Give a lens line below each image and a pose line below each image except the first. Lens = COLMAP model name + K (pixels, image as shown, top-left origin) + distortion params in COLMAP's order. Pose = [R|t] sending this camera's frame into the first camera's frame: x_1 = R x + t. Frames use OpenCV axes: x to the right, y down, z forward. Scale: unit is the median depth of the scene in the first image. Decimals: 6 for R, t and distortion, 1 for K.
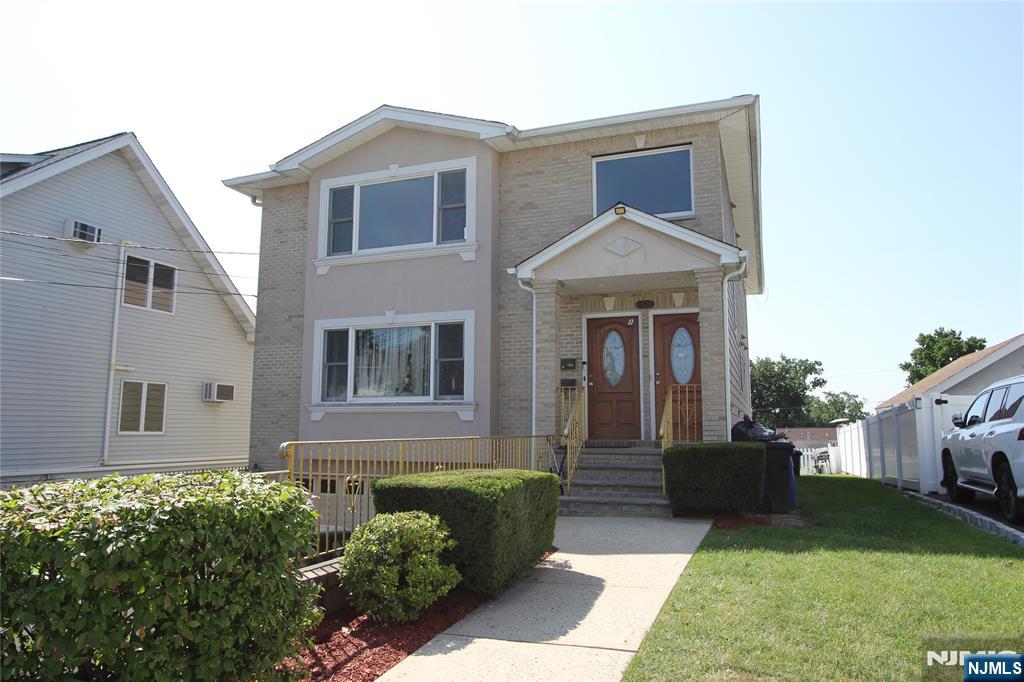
lens RADIAL K [[659.3, 0, 518.1], [0, 659.3, 346.5], [0, 0, 1]] dist [-0.009244, 0.000287]
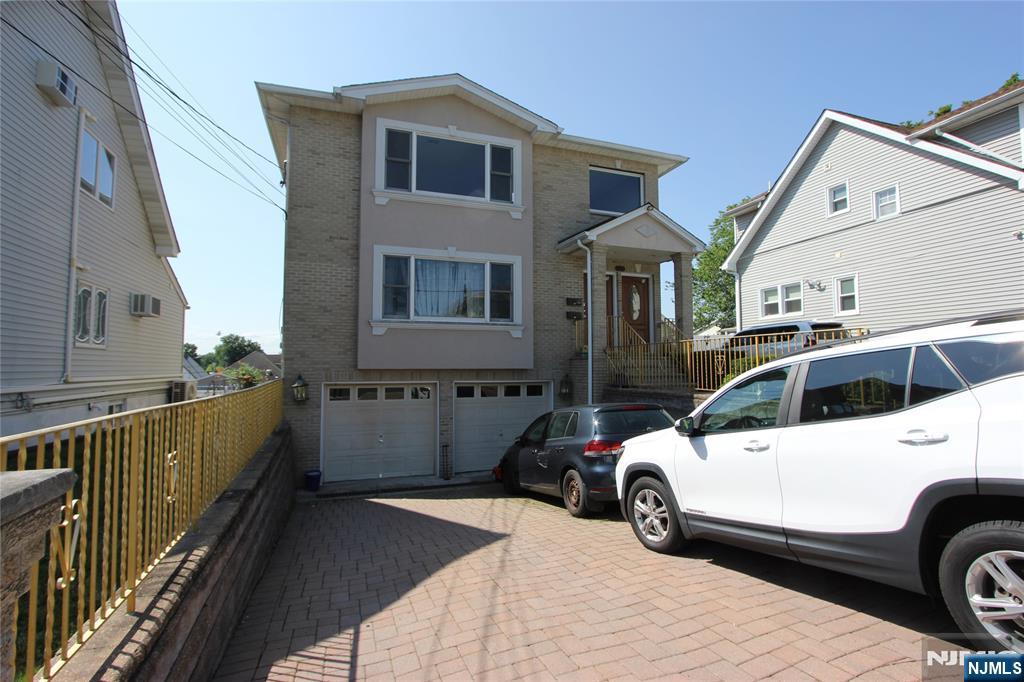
lens RADIAL K [[468.7, 0, 512.2], [0, 468.7, 339.5], [0, 0, 1]] dist [-0.013004, 0.000381]
pose [[0.773473, 0.032021, 0.633020, -0.635645], [-0.073729, 0.996489, 0.039681, 0.072228], [-0.629526, -0.077364, 0.773118, 0.238841]]
